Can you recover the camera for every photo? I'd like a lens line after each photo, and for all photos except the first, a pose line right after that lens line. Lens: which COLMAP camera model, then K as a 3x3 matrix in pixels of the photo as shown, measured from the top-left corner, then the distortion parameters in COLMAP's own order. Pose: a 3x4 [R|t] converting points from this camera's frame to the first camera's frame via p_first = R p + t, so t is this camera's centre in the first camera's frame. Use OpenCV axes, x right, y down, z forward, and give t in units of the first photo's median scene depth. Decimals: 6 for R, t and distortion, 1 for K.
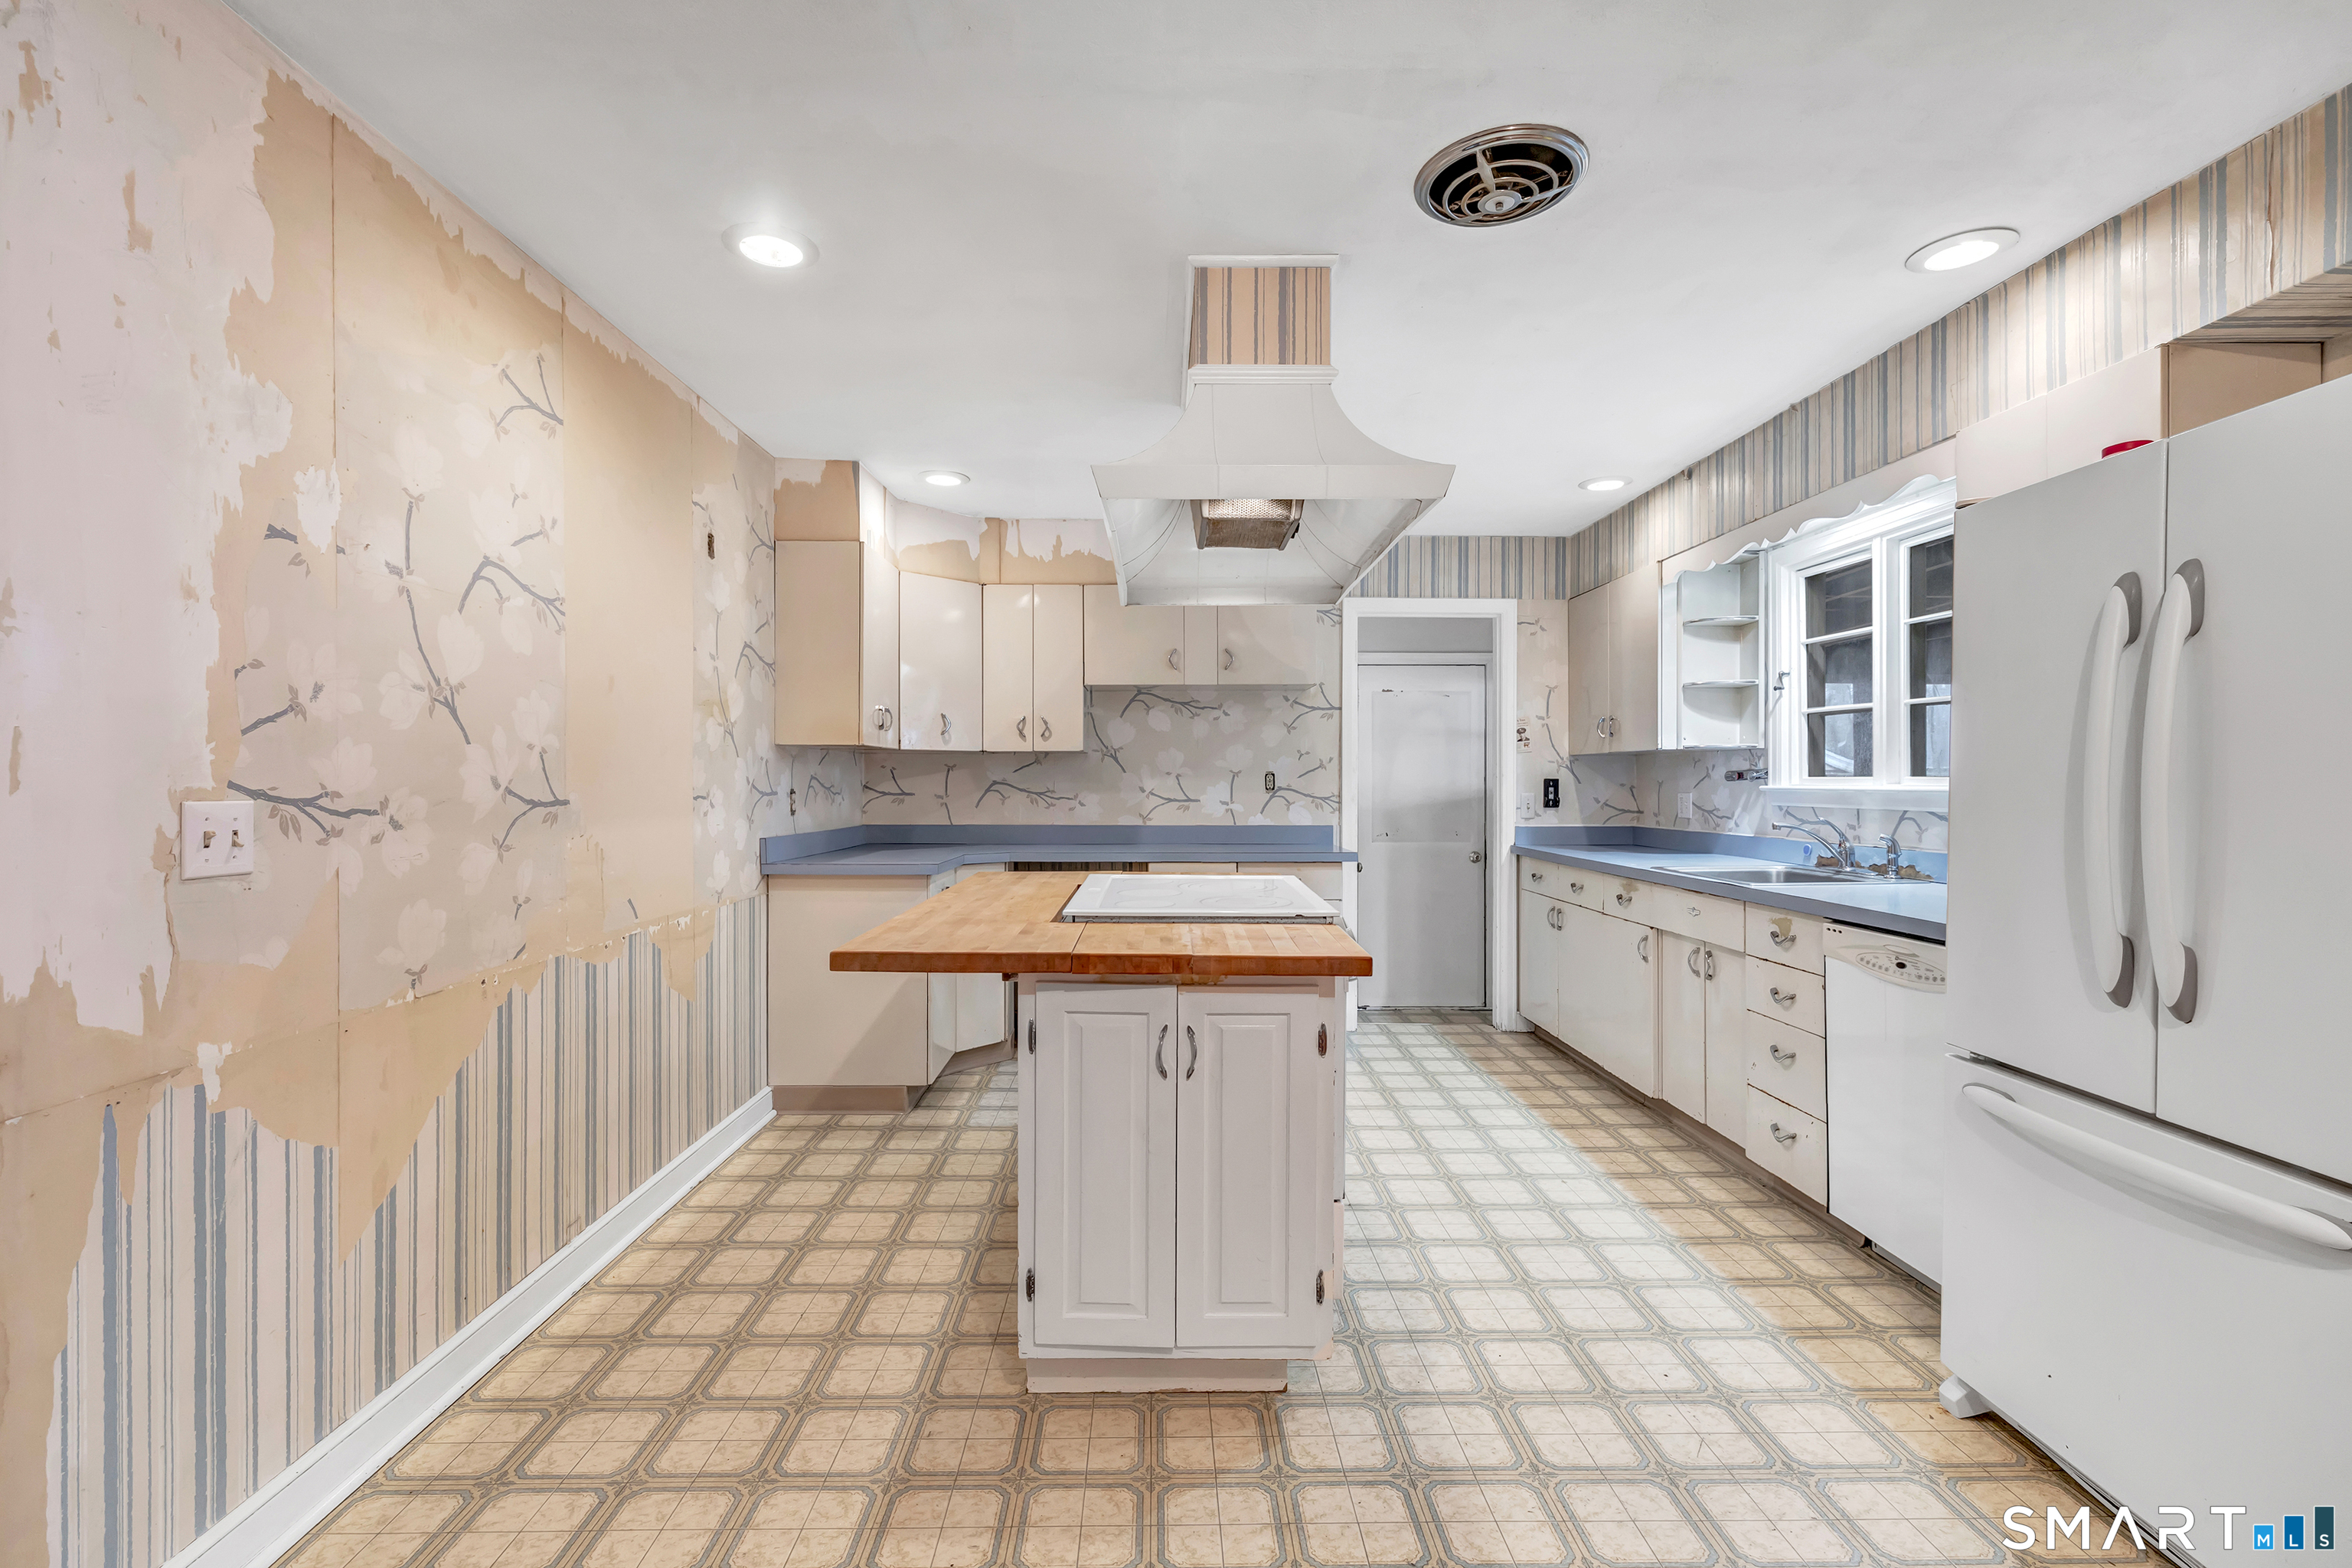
lens RADIAL K [[1023.1, 0, 1182.6], [0, 1023.1, 783.2], [0, 0, 1]] dist [0.000169, 0.000630]
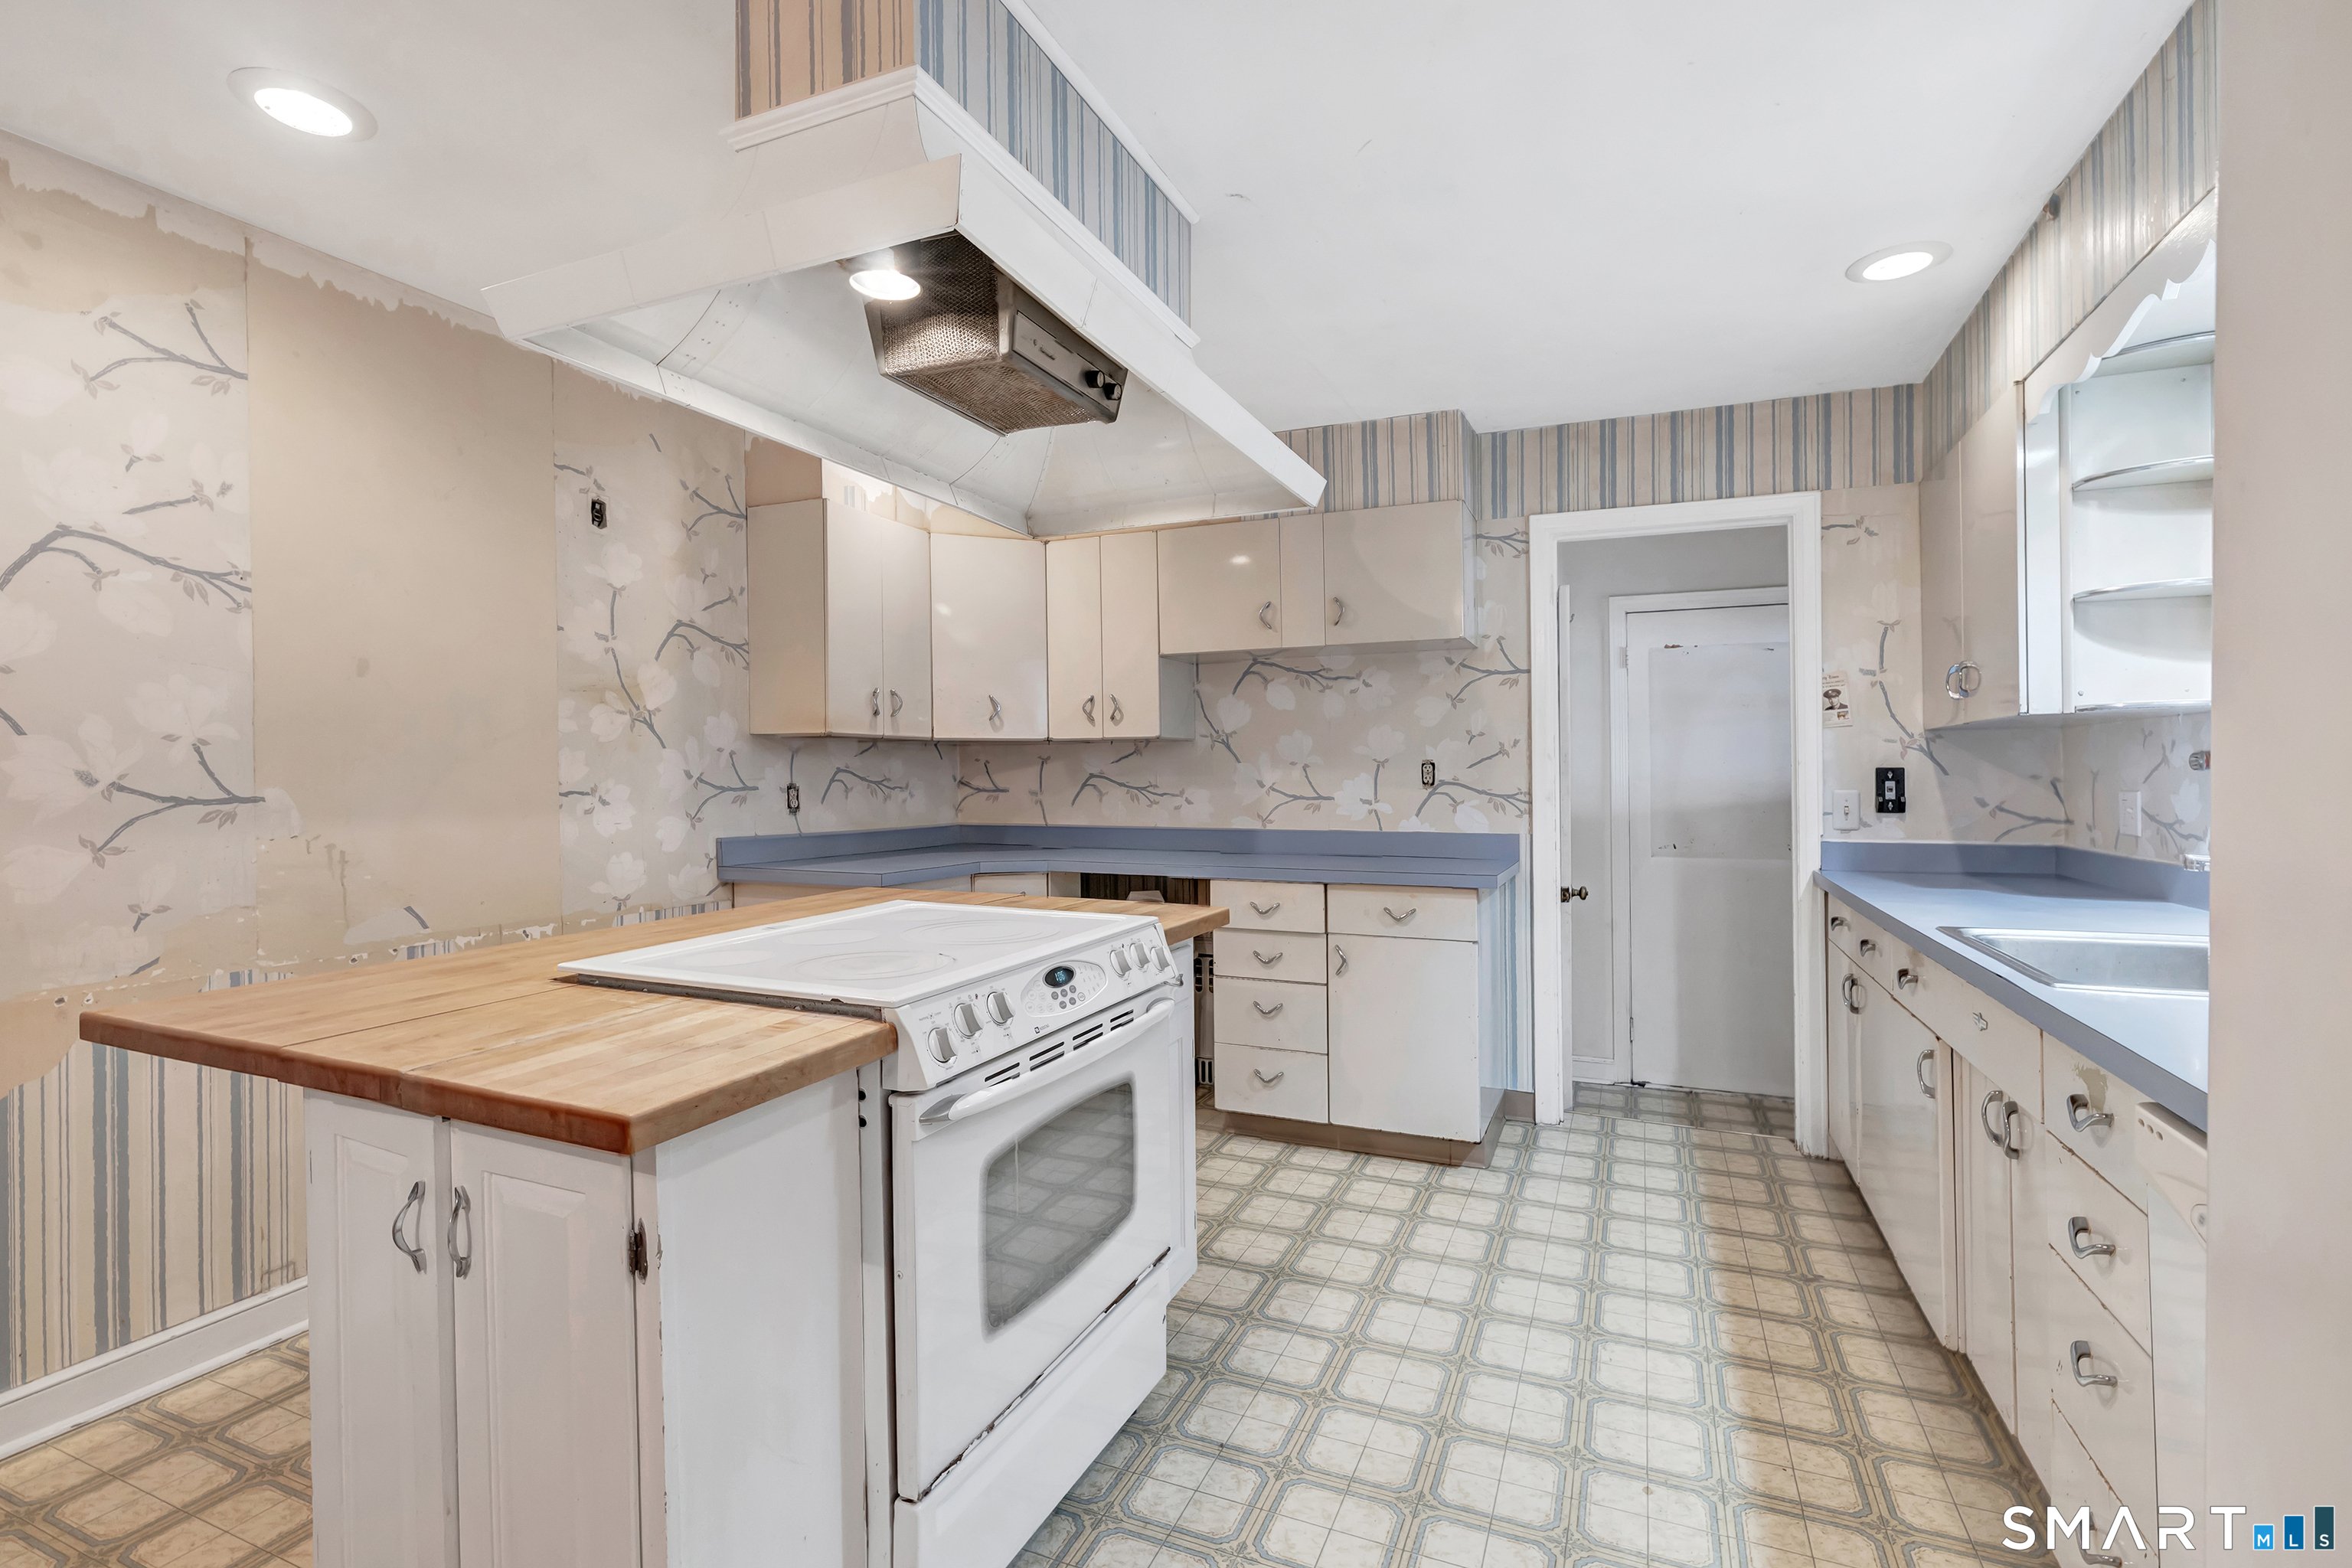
lens RADIAL K [[1023.1, 0, 1198.7], [0, 1023.1, 771.4], [0, 0, 1]] dist [0.000169, 0.000630]
pose [[0.906634, -0.004220, -0.421898, 0.414186], [0.002494, 0.999986, -0.004643, 0.000037], [0.421911, 0.003158, 0.906632, 0.421226]]
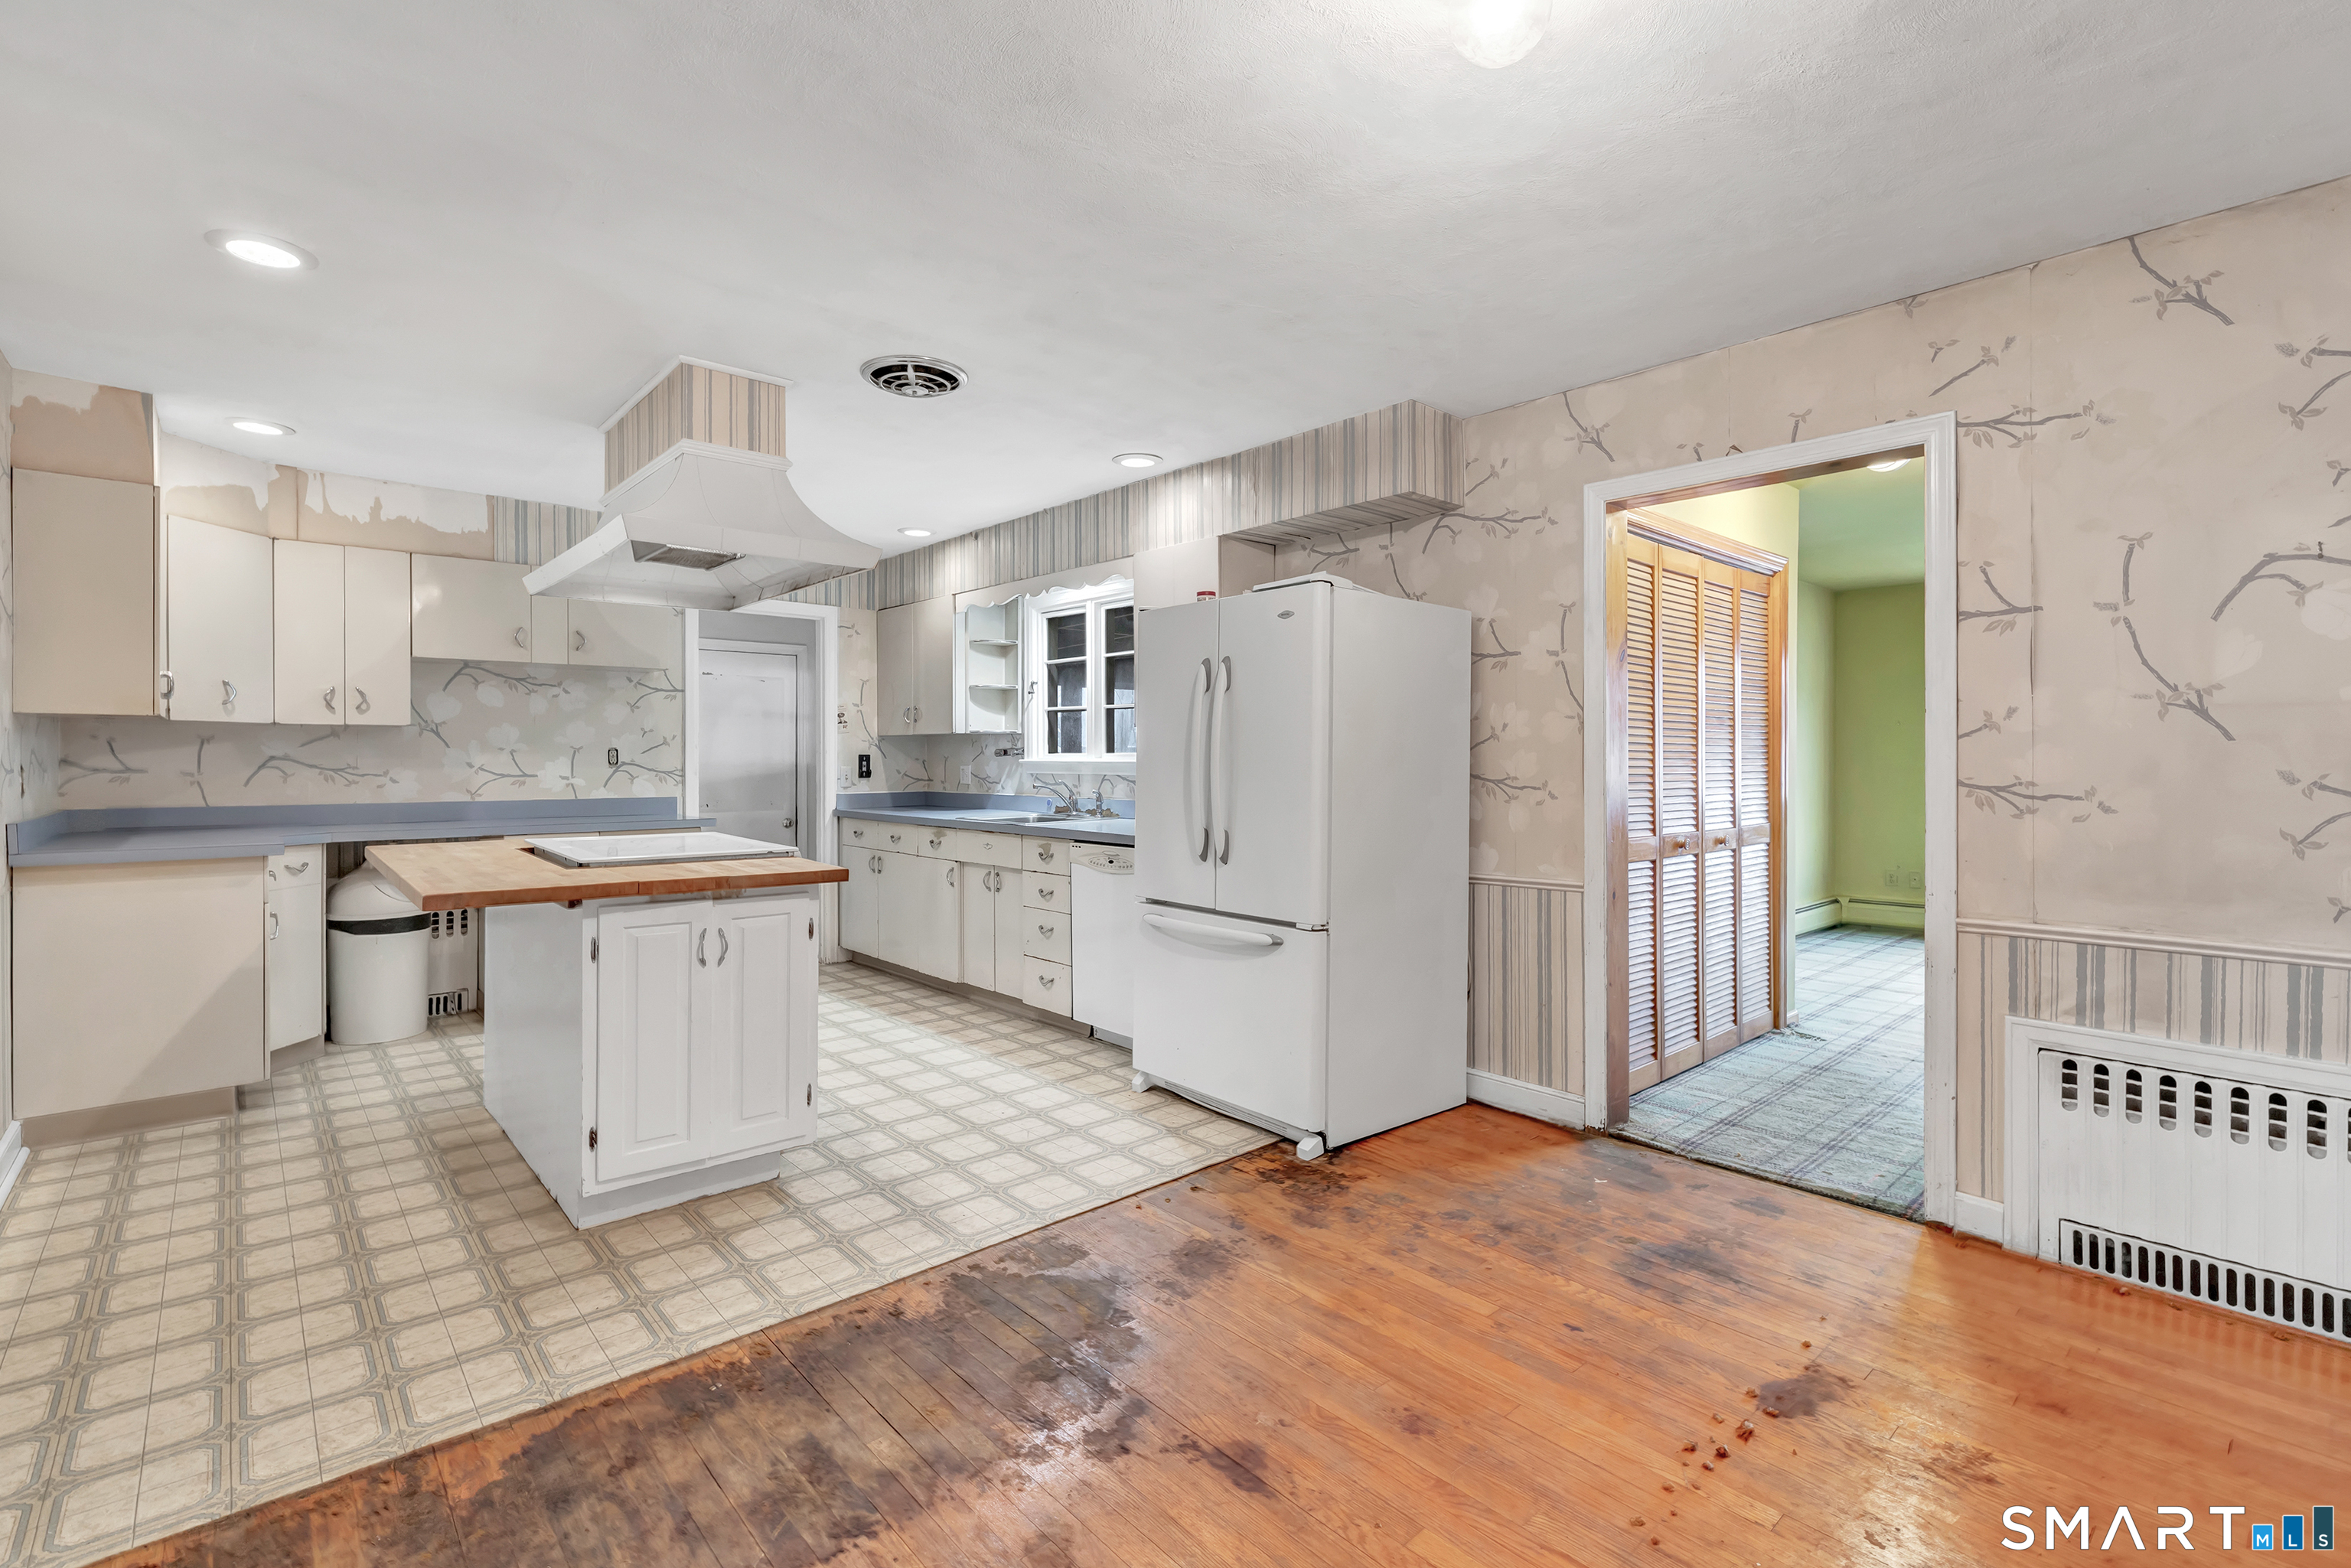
lens RADIAL K [[1022.6, 0, 1191.2], [0, 1022.6, 771.6], [0, 0, 1]] dist [0.000169, 0.000630]
pose [[0.745895, -0.009699, 0.665993, -0.290125], [0.001765, 0.999919, 0.012586, 0.002299], [-0.666061, -0.008212, 0.745852, -0.317818]]
